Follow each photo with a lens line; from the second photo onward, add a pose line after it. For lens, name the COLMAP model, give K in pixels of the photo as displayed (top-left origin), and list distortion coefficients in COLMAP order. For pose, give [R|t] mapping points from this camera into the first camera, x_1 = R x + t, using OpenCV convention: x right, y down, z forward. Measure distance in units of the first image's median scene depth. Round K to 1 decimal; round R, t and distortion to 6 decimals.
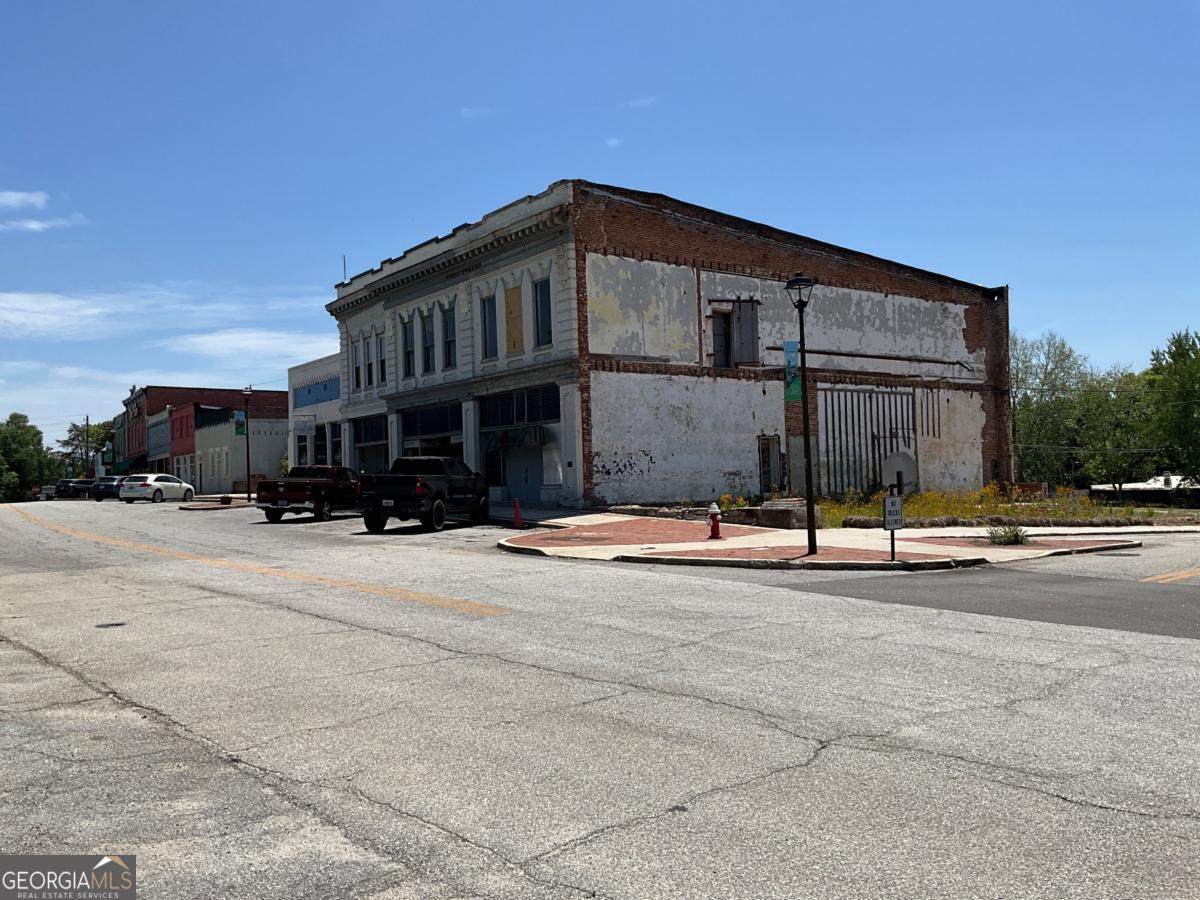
lens RADIAL K [[1003.5, 0, 600.0], [0, 1003.5, 456.2], [0, 0, 1]] dist [0.039565, -0.021410]
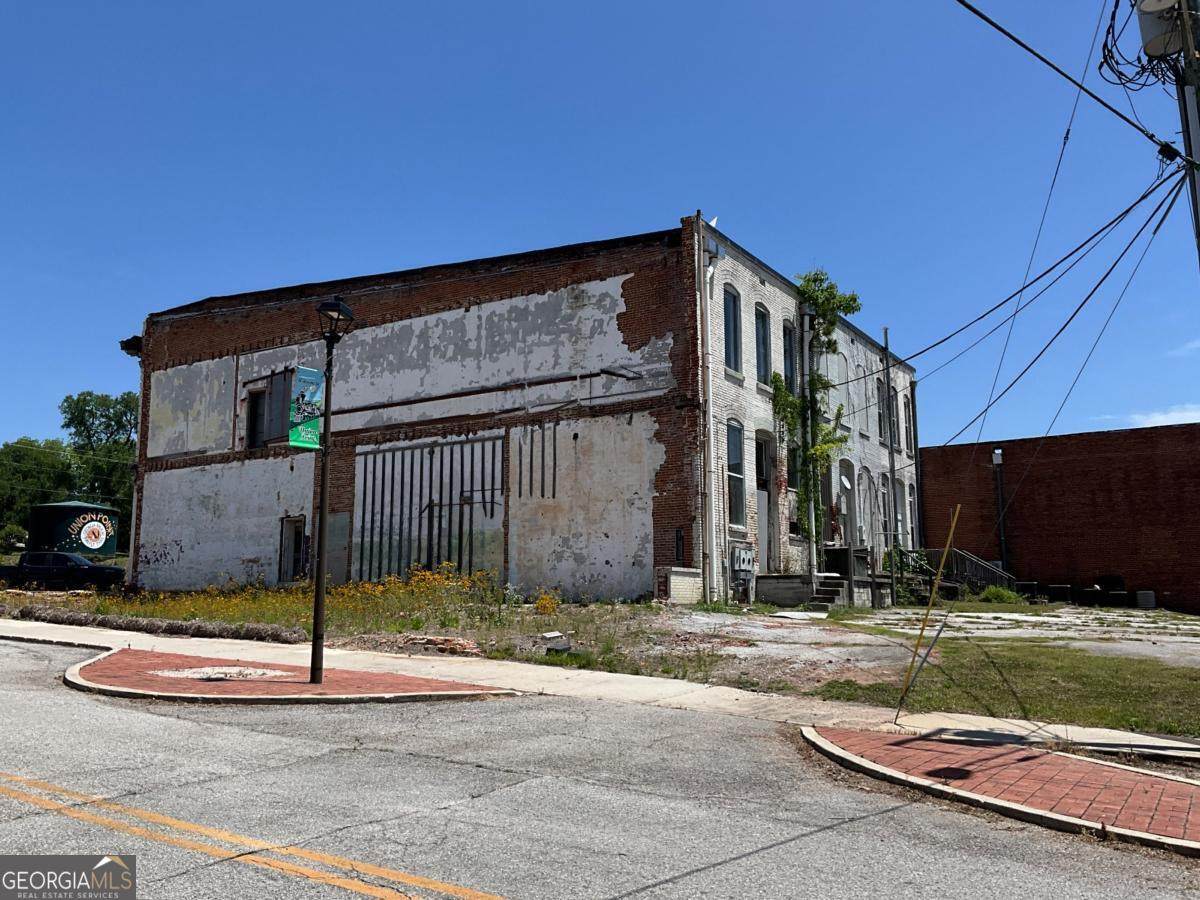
lens RADIAL K [[1003.5, 0, 599.1], [0, 1003.5, 442.2], [0, 0, 1]] dist [0.039565, -0.021410]
pose [[0.367144, -0.123772, -0.921893, 1.035797], [0.023698, 0.992030, -0.123751, 0.029116], [0.929862, 0.023587, 0.367151, 0.876784]]
